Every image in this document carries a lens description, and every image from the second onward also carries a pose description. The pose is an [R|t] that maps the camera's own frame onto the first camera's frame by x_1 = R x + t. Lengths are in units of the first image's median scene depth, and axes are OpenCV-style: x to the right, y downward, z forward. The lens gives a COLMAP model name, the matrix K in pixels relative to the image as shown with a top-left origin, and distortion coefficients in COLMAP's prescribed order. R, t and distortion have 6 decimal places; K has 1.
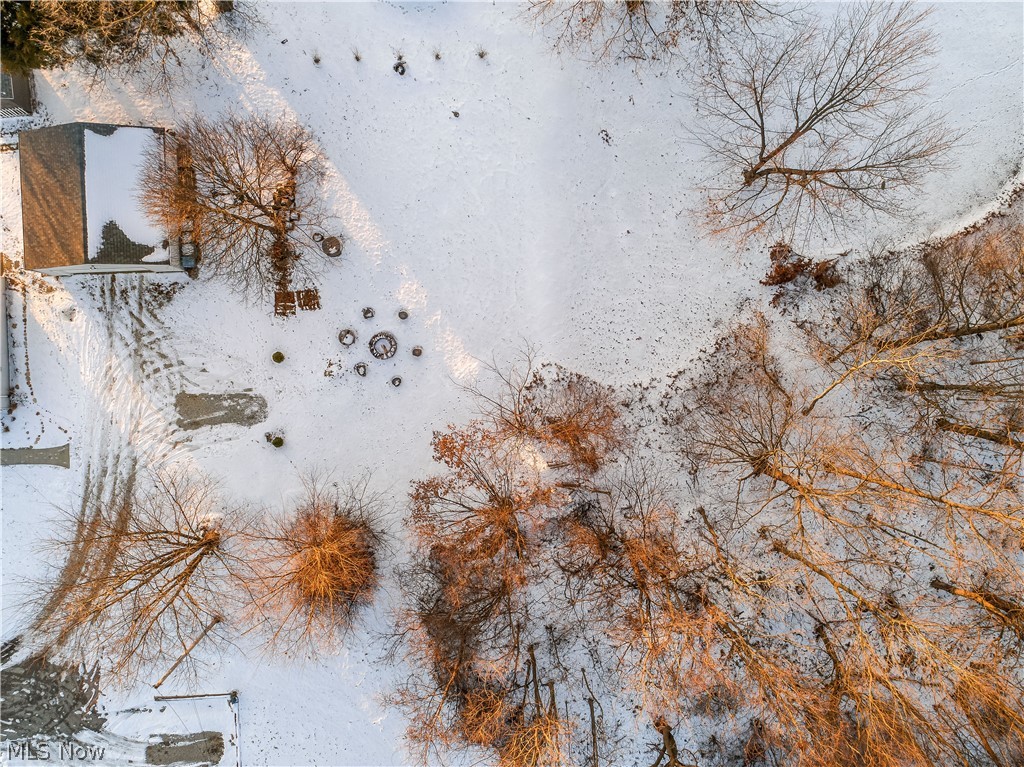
lens RADIAL K [[723.8, 0, 512.0], [0, 723.8, 383.5], [0, 0, 1]] dist [-0.000602, 0.006905]
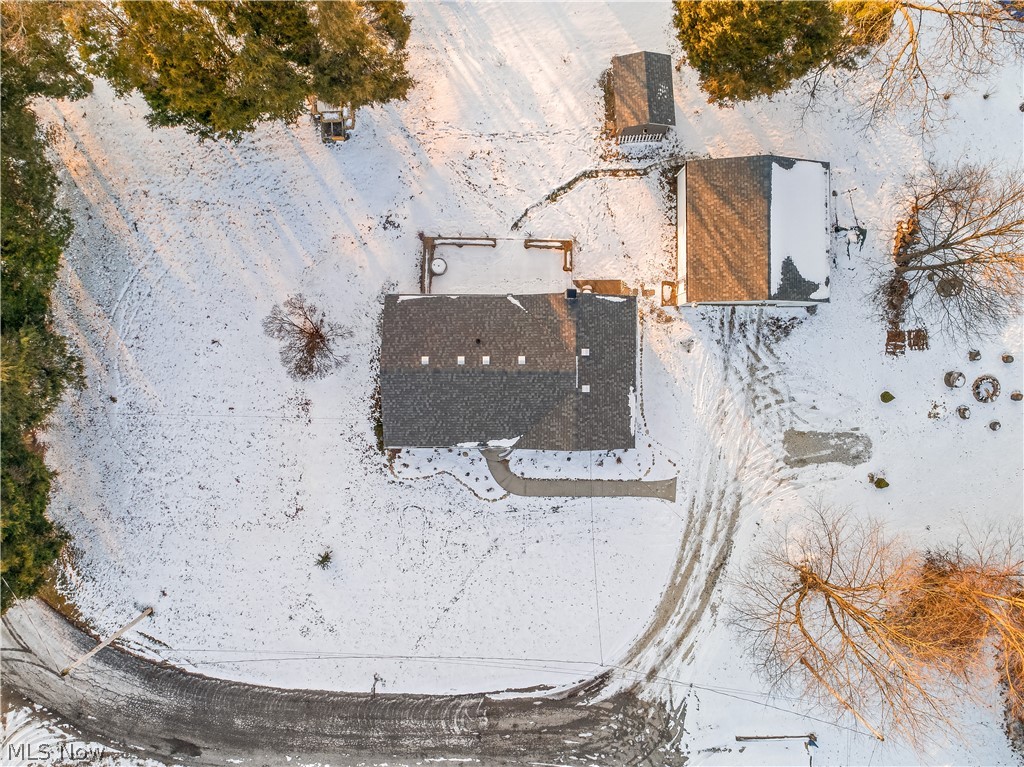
lens RADIAL K [[723.8, 0, 512.0], [0, 723.8, 383.5], [0, 0, 1]] dist [-0.000602, 0.006905]
pose [[0.999088, 0.040757, 0.012723, -0.848979], [-0.040792, 0.999164, 0.002522, -0.036643], [-0.012610, -0.003039, 0.999916, 0.024686]]
